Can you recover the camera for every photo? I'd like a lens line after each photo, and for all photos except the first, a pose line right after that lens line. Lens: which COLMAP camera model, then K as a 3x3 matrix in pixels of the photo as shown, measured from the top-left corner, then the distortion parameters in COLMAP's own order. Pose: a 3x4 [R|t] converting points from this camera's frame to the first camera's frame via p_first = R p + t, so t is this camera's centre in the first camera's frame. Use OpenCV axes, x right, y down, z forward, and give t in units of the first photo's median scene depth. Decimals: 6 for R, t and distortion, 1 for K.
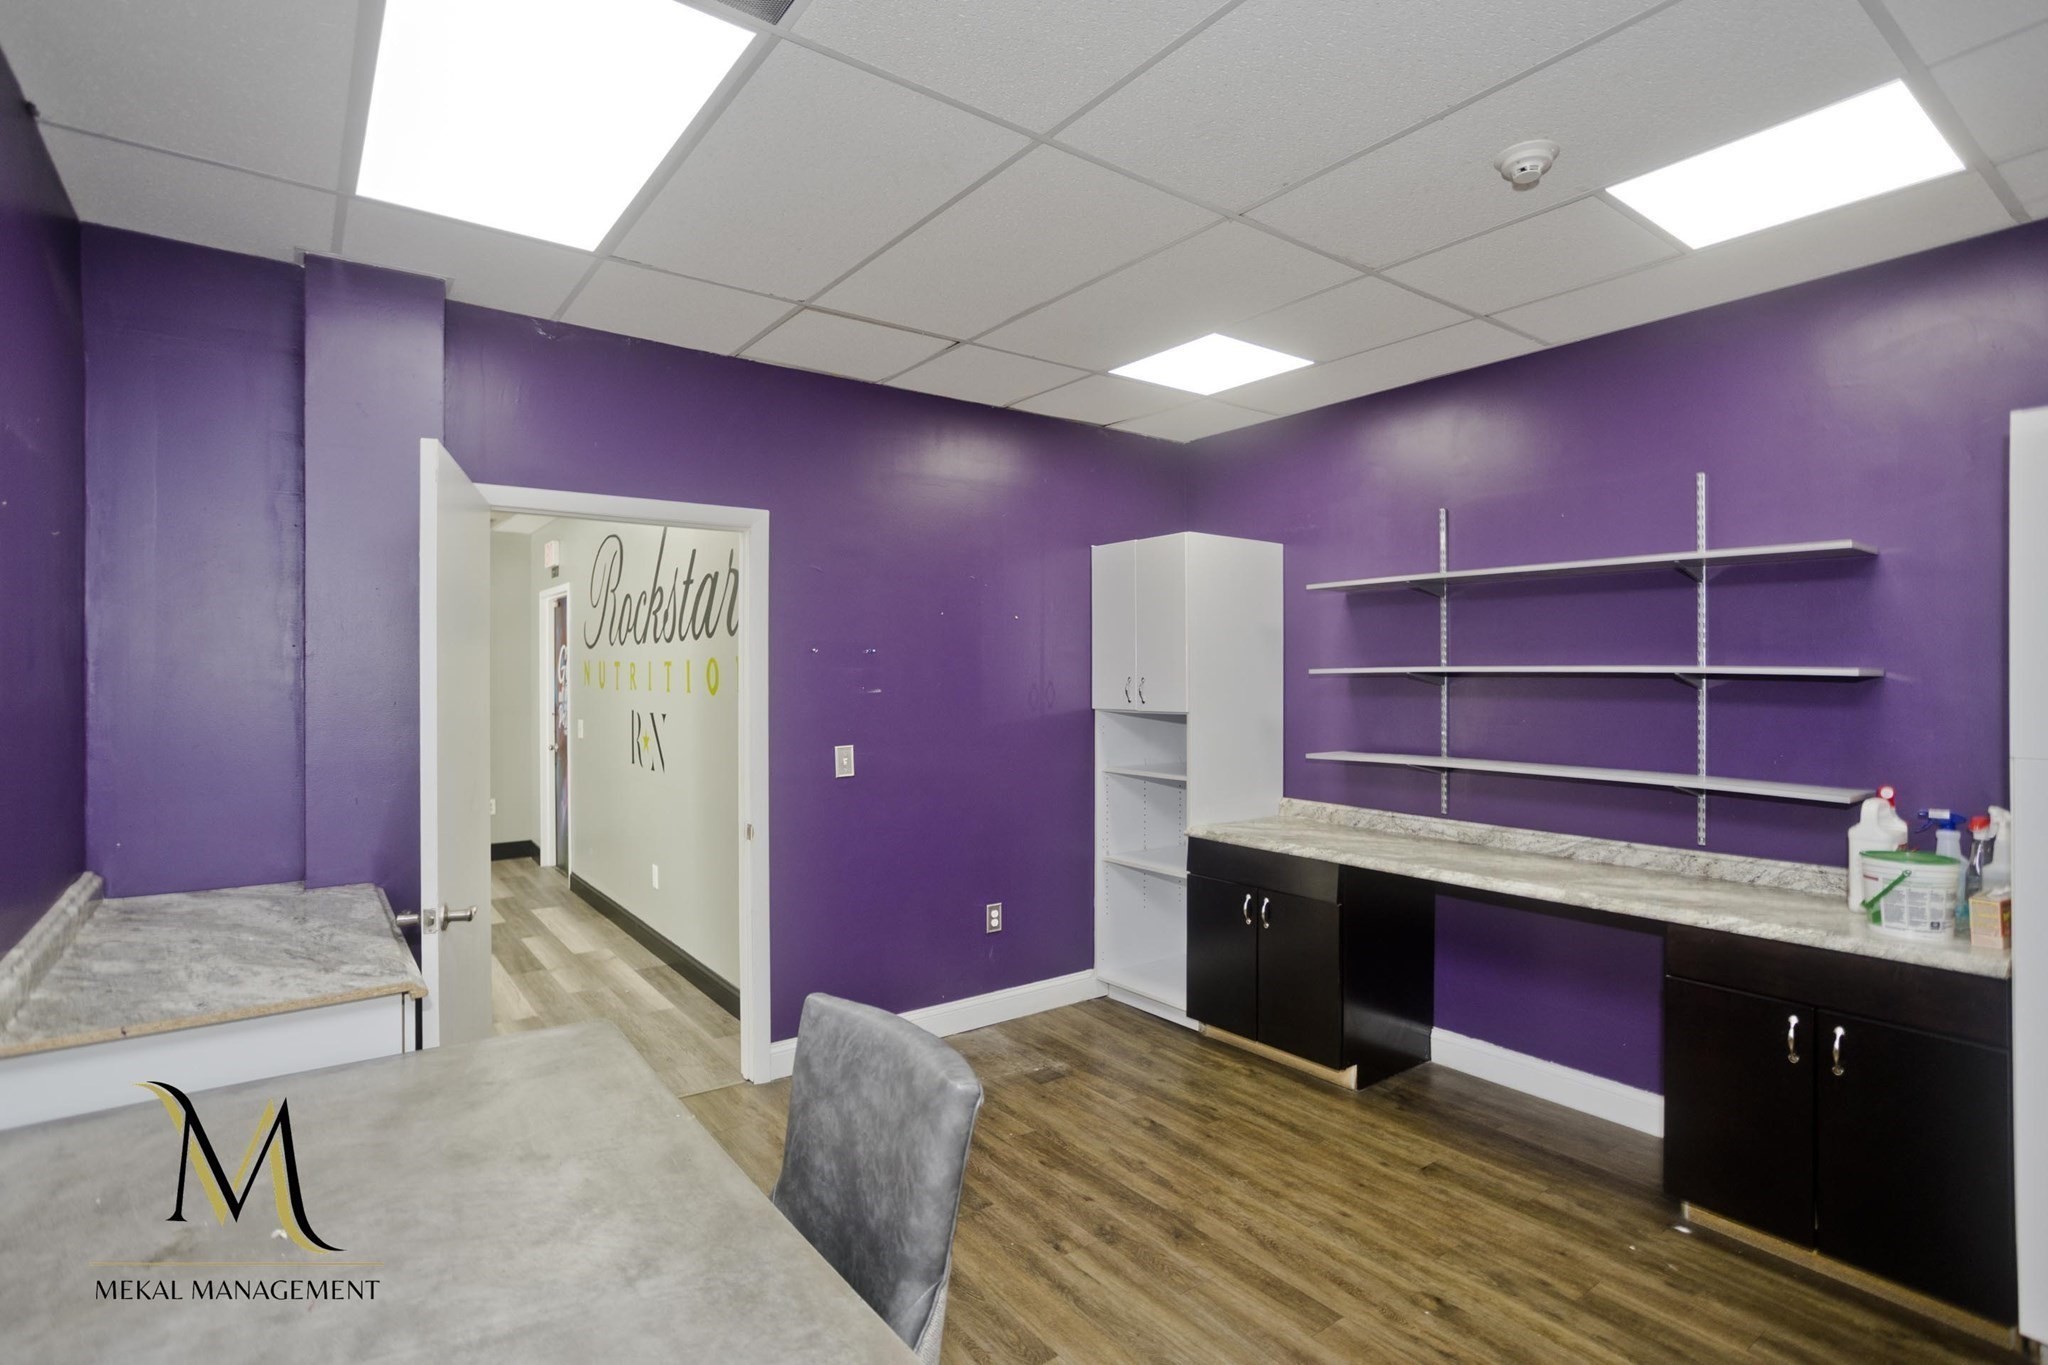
lens RADIAL K [[1013.0, 0, 1020.9], [0, 1013.0, 685.6], [0, 0, 1]] dist [-0.015473, 0.001577]
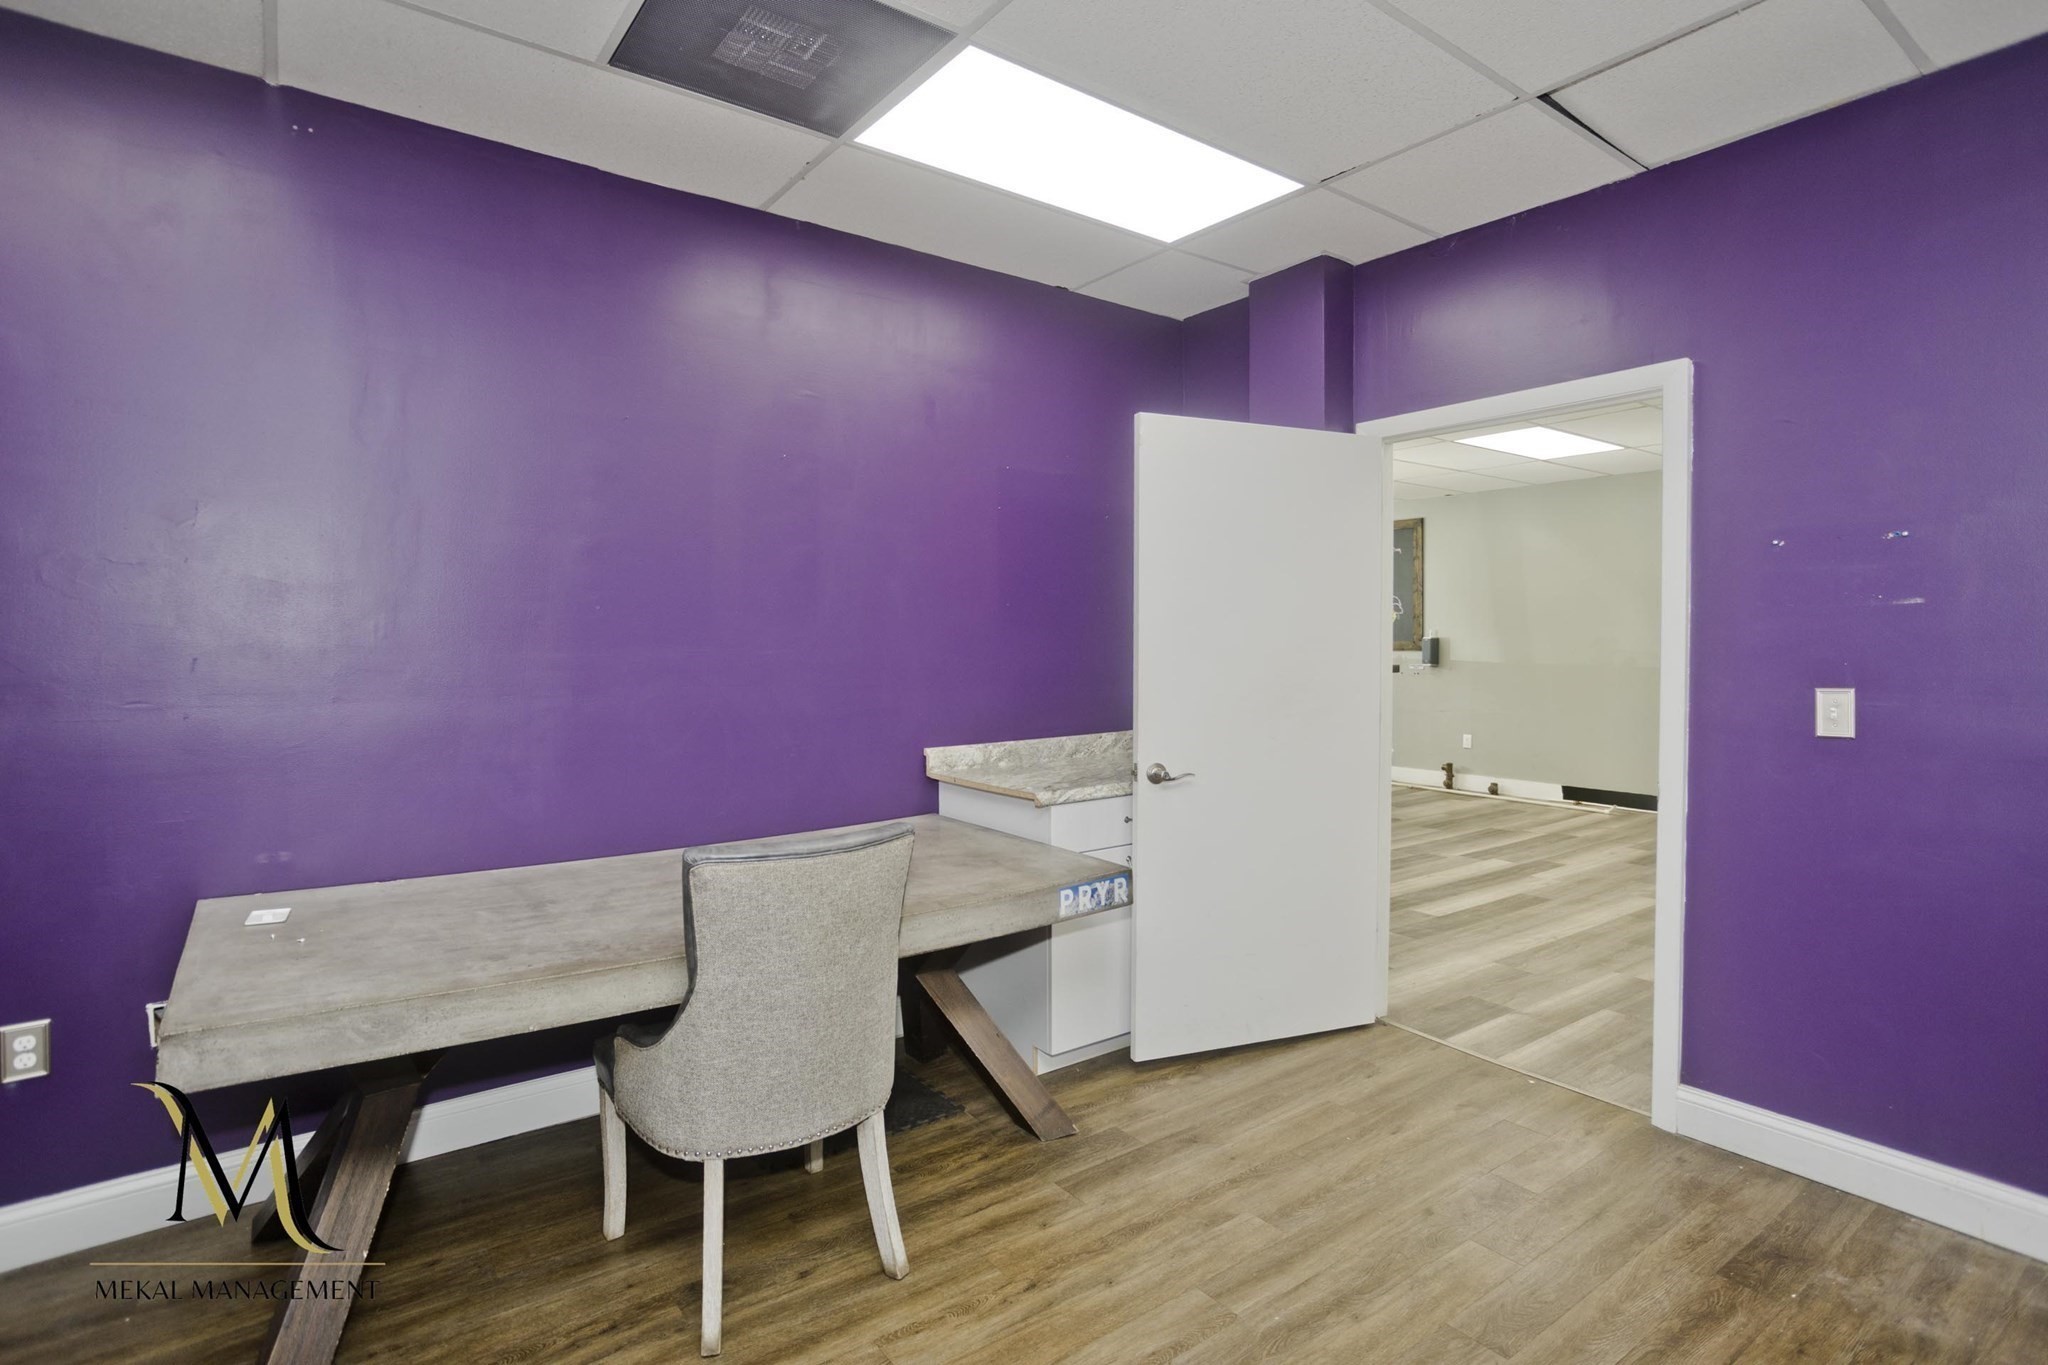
lens RADIAL K [[1008.6, 0, 1027.6], [0, 1008.6, 652.9], [0, 0, 1]] dist [-0.041064, 0.021606]
pose [[-0.008861, 0.013366, -0.999871, 0.607872], [-0.013653, 0.999816, 0.013486, 0.048847], [0.999868, 0.013771, -0.008677, 0.679438]]
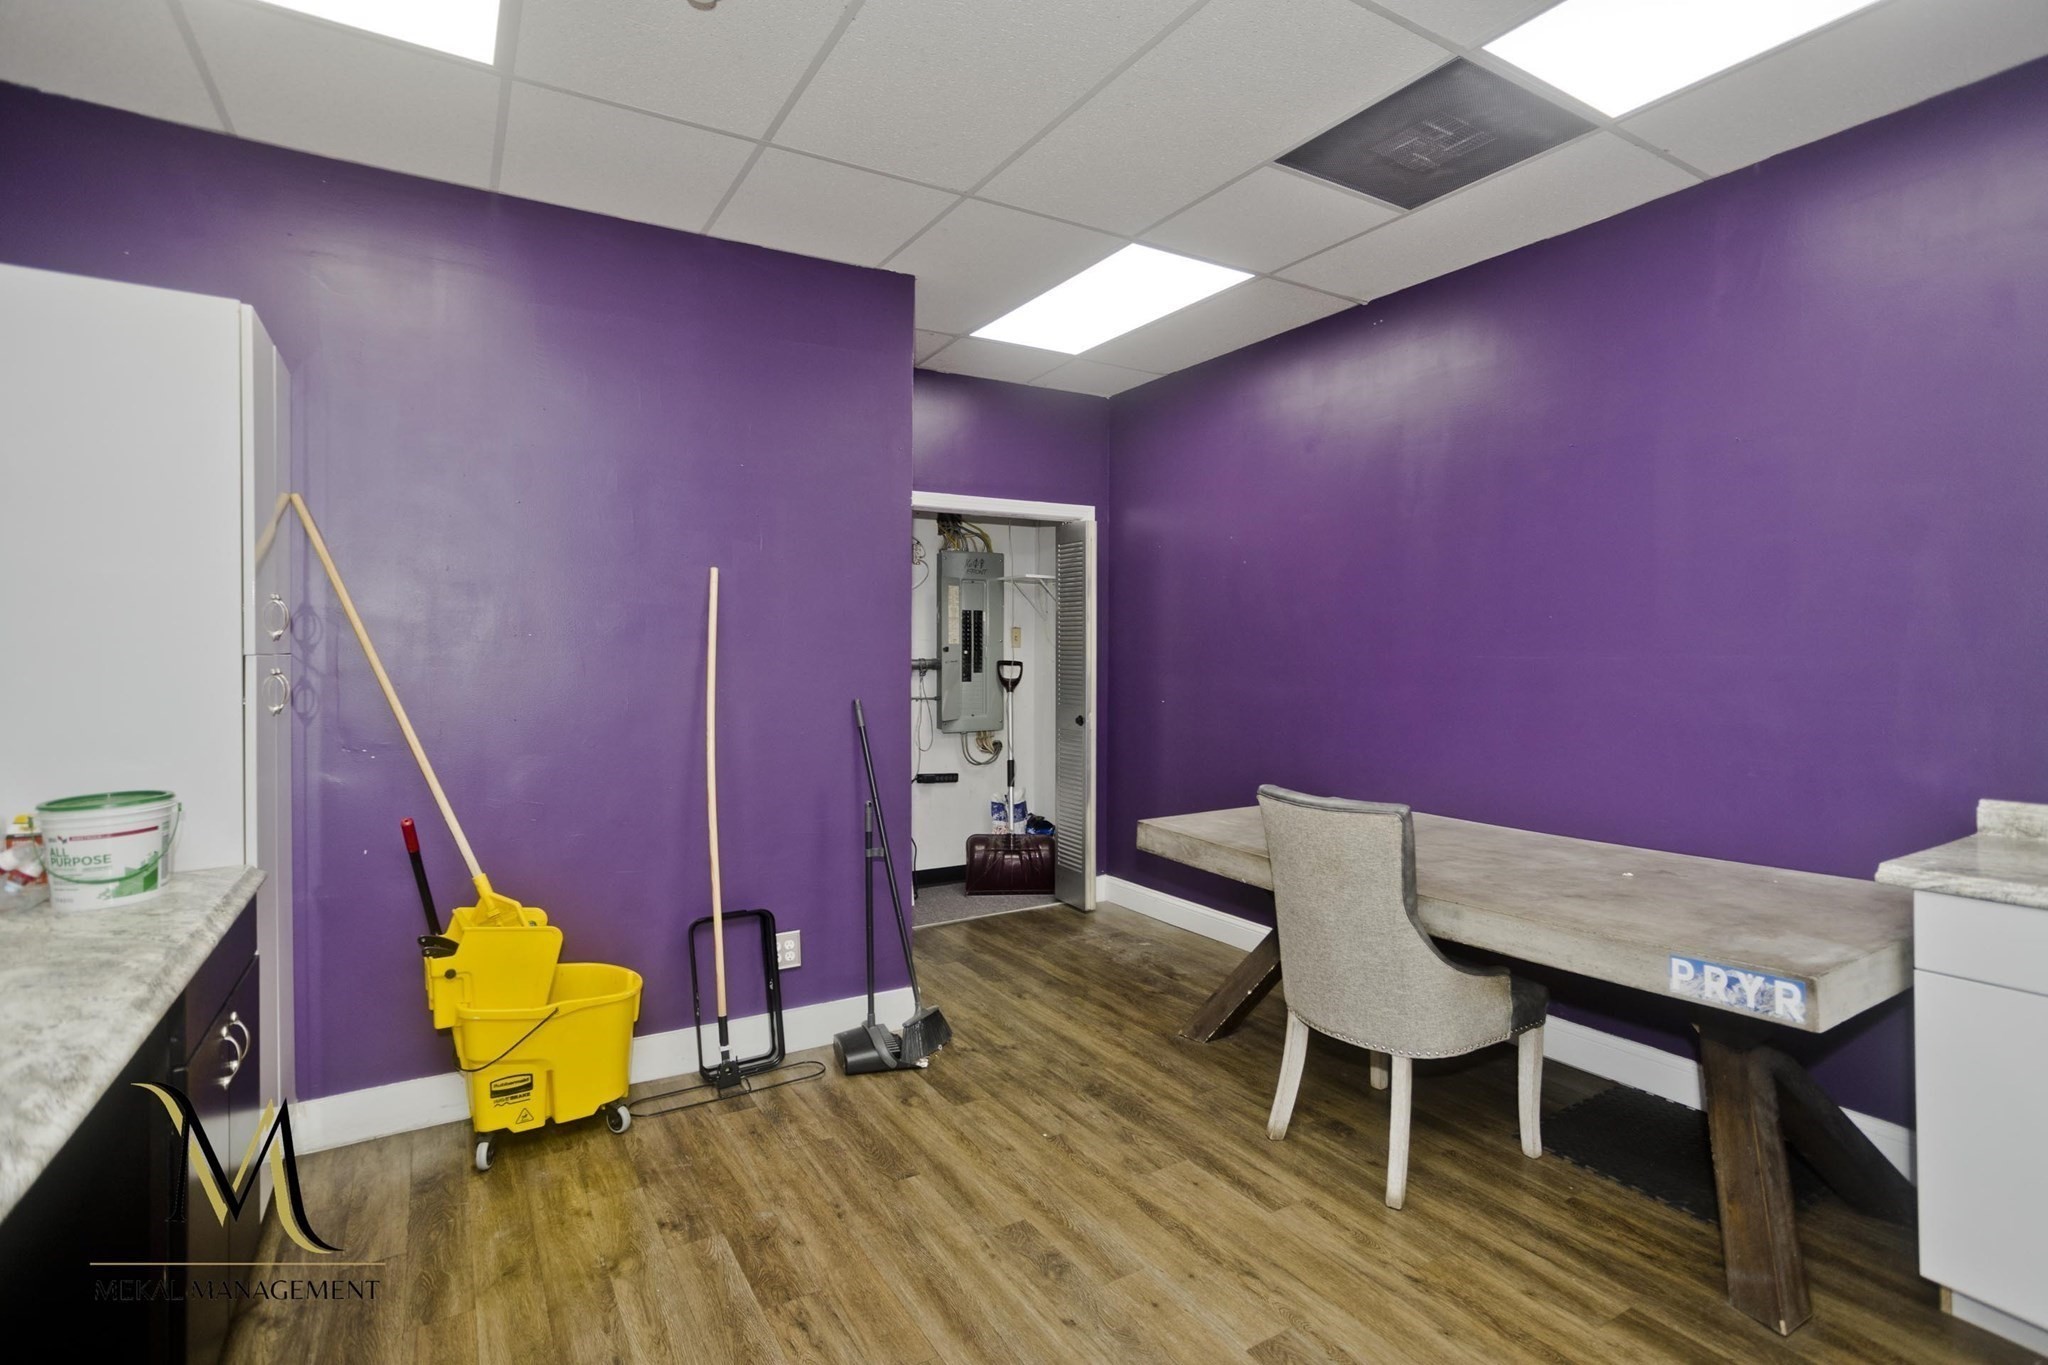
lens RADIAL K [[991.6, 0, 1031.4], [0, 991.6, 640.7], [0, 0, 1]] dist [-0.078319, 0.049797]
pose [[-0.996138, 0.005966, 0.087595, 0.110052], [0.006214, 0.999977, 0.002563, 0.045126], [-0.087578, 0.003097, -0.996153, 1.406313]]
